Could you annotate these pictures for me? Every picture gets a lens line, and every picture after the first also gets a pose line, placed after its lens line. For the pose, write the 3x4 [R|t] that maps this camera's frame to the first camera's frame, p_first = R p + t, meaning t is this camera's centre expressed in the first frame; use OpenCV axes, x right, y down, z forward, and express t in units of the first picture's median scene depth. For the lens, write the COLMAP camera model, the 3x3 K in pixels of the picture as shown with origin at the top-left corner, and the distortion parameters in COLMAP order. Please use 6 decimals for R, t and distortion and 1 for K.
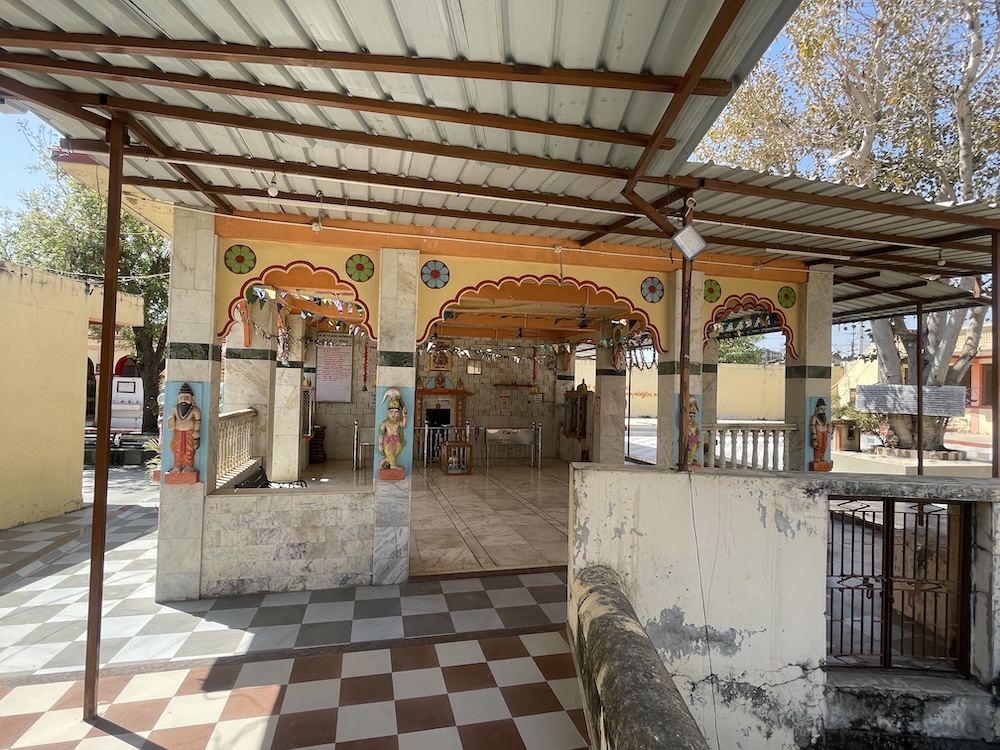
lens RADIAL K [[523.0, 0, 497.9], [0, 523.0, 380.1], [0, 0, 1]] dist [0.002769, 0.000419]
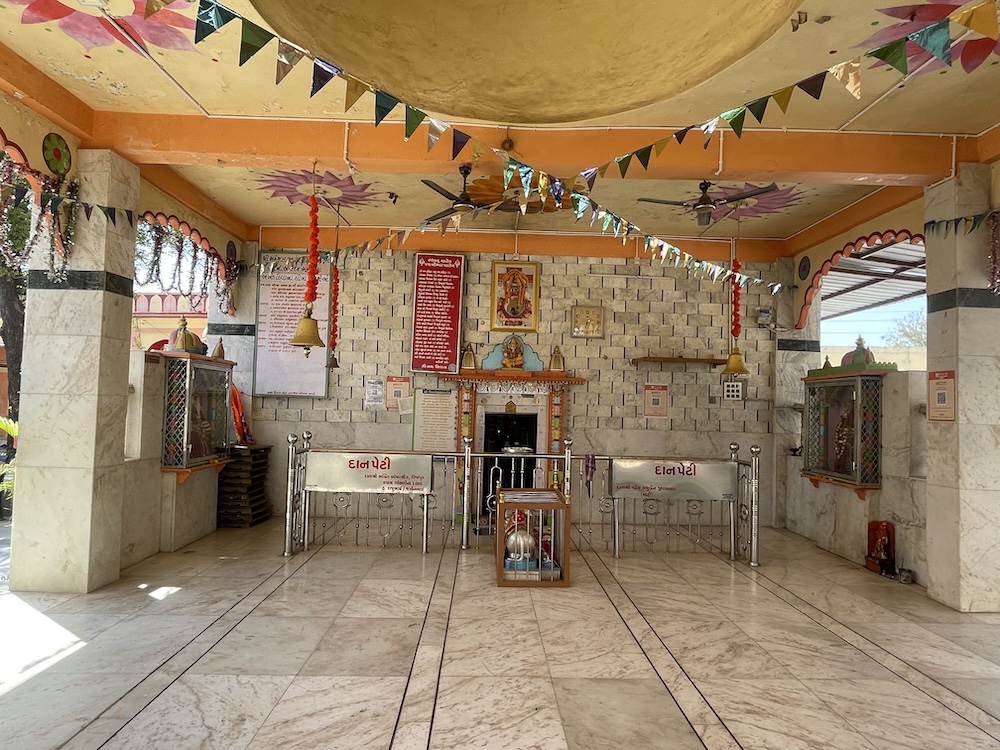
lens RADIAL K [[612.6, 0, 500.0], [0, 612.6, 375.0], [0, 0, 1]] dist [-0.000227, -0.003040]
pose [[0.975062, -0.008913, -0.221751, -0.001621], [0.001573, 0.999446, -0.033256, 0.041836], [0.221925, 0.032078, 0.974536, 0.495420]]
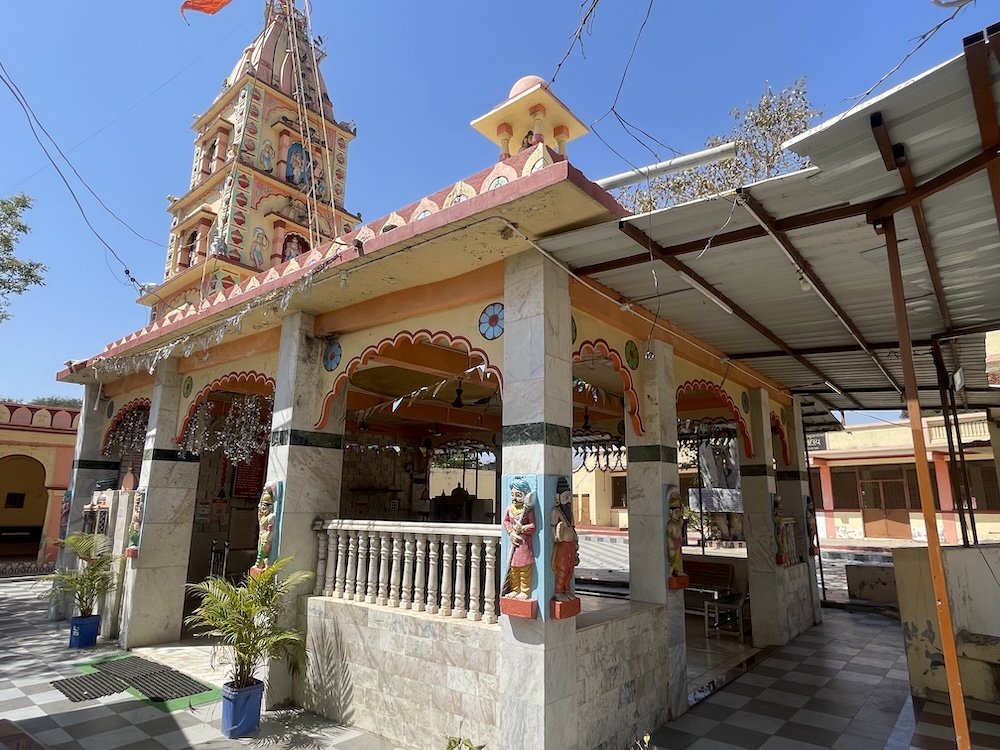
lens RADIAL K [[586.3, 0, 500.0], [0, 586.3, 375.0], [0, 0, 1]] dist [-0.004834, -0.001065]
pose [[0.809869, 0.112814, 0.575661, -0.398501], [-0.001794, 0.981805, -0.189883, 0.007480], [-0.586609, 0.152747, 0.795336, 0.117978]]
